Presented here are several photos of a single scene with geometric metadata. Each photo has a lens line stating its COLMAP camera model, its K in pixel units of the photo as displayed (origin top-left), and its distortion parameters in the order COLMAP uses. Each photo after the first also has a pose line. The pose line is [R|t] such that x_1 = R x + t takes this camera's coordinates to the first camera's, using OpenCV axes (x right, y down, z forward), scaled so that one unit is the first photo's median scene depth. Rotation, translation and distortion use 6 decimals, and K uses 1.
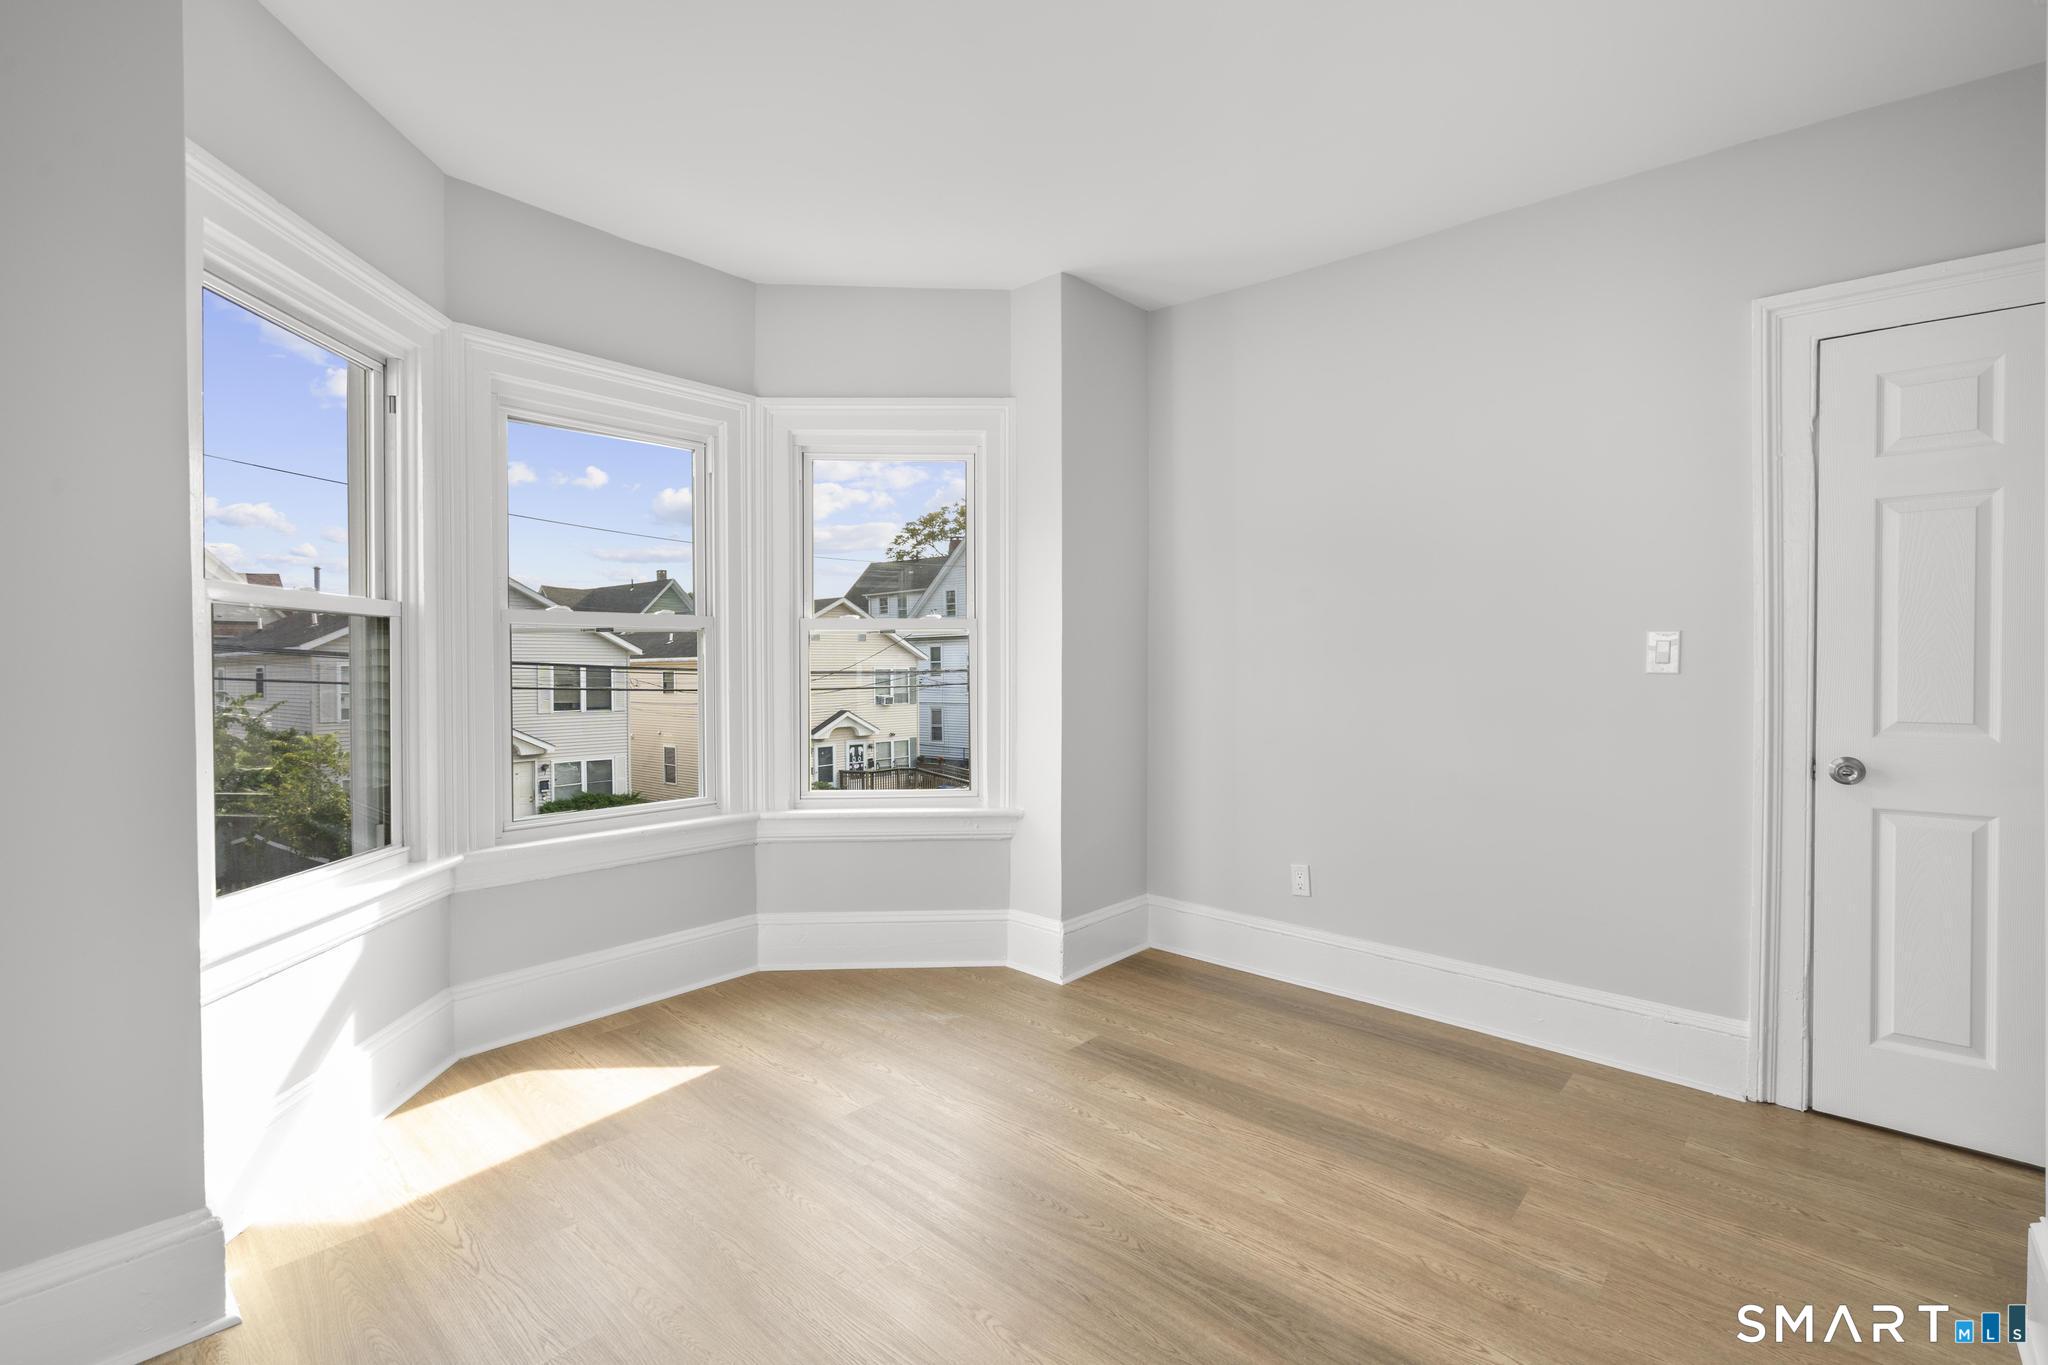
lens RADIAL K [[917.3, 0, 1016.5], [0, 917.3, 677.4], [0, 0, 1]] dist [-0.009258, 0.003538]
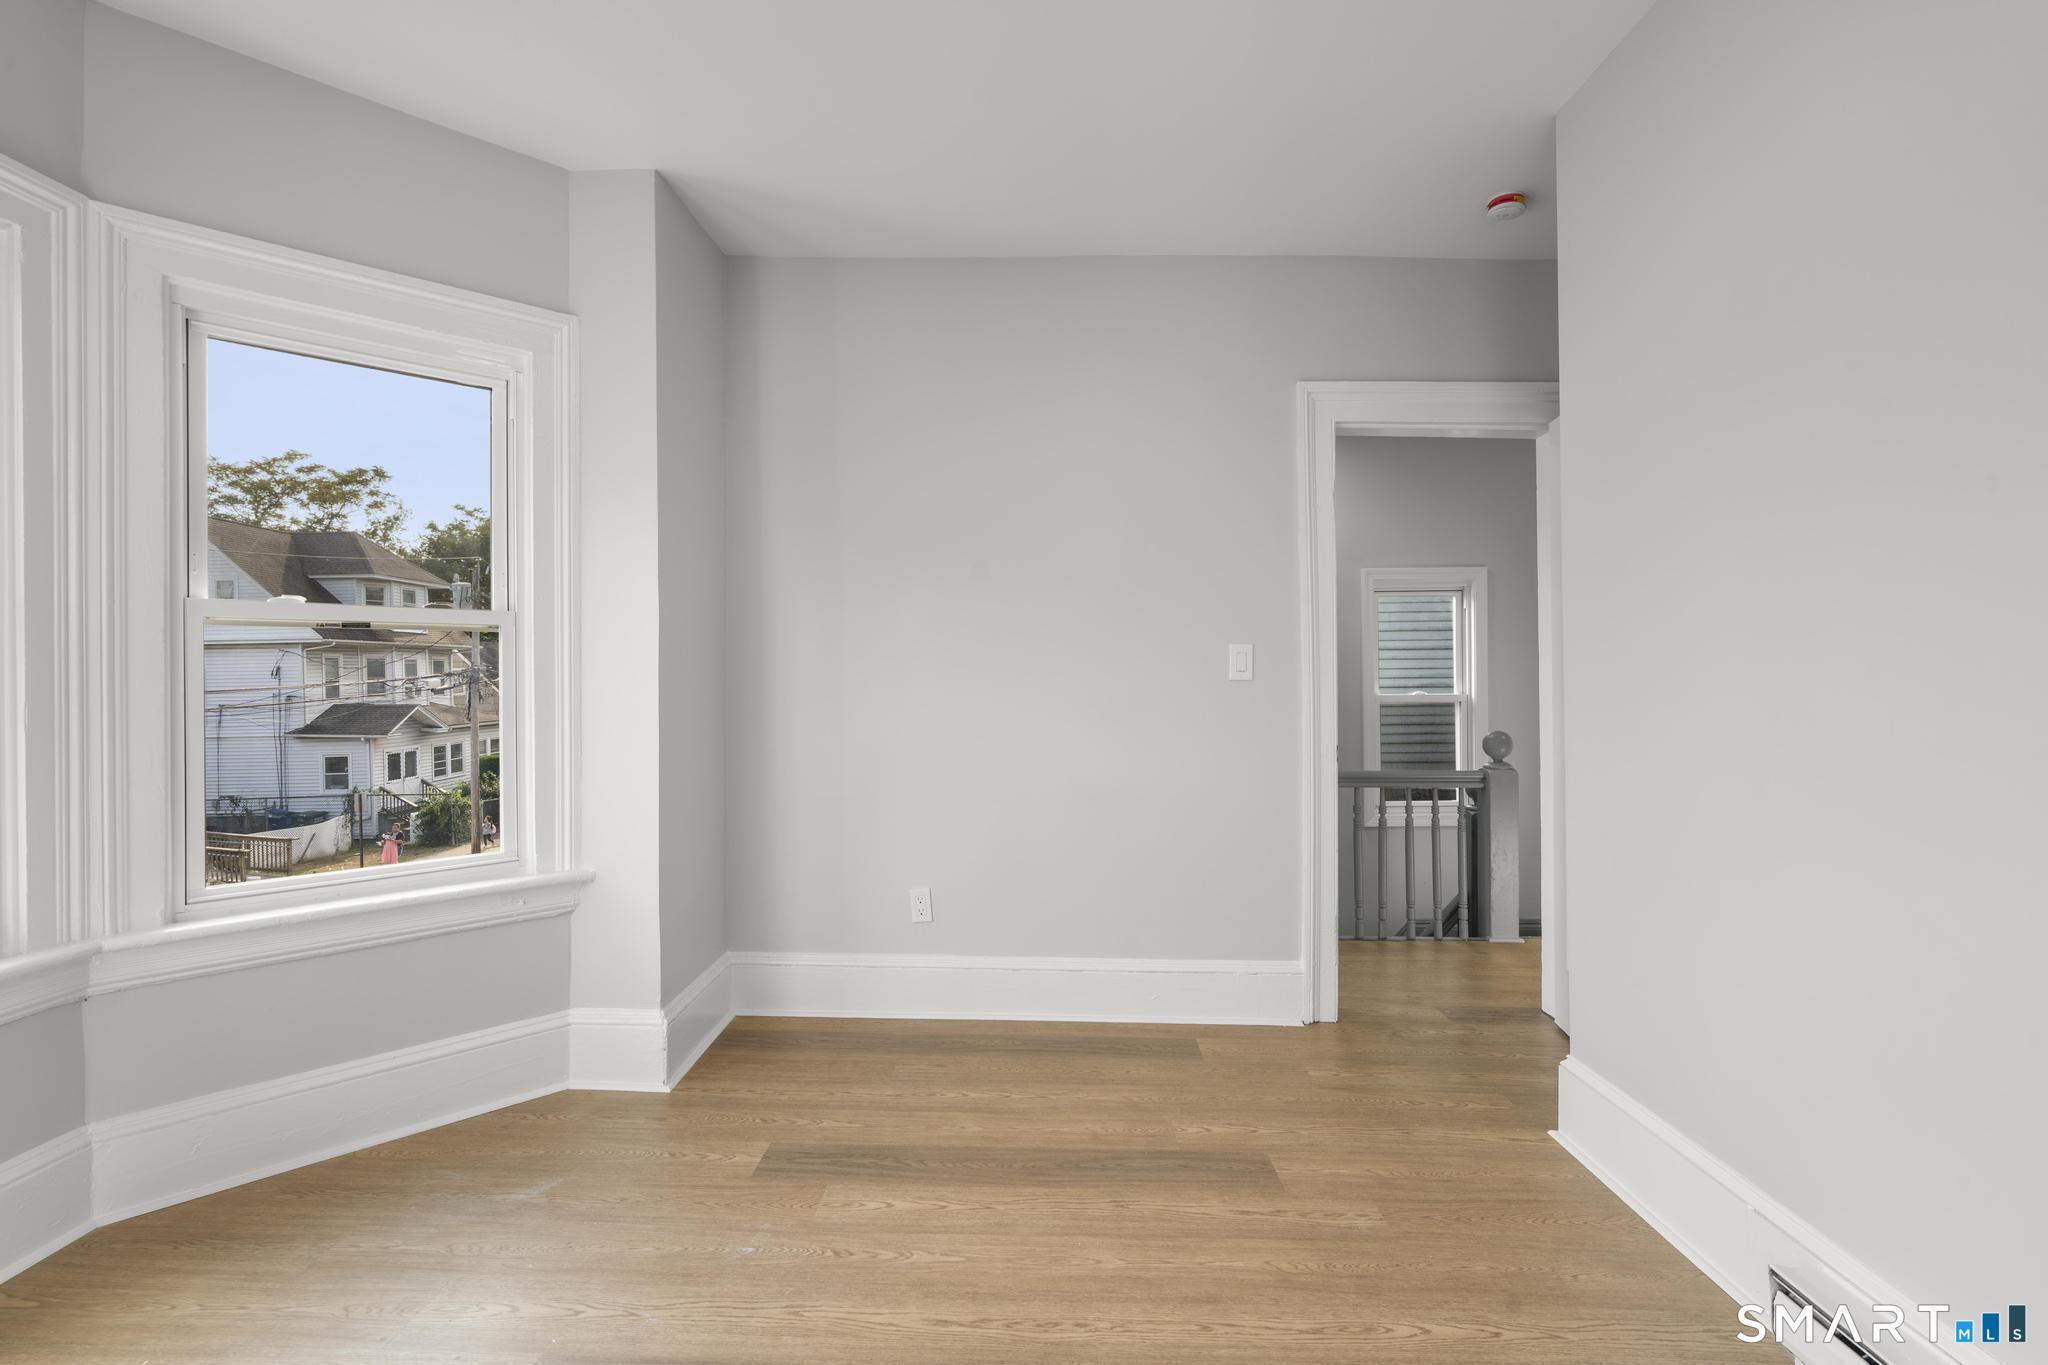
lens RADIAL K [[917.3, 0, 1025.1], [0, 917.3, 679.5], [0, 0, 1]] dist [-0.009258, 0.003538]
pose [[0.760427, -0.002578, 0.649419, -0.245409], [0.013971, 0.999826, -0.012390, 0.004274], [-0.649274, 0.018495, 0.760330, 0.243624]]
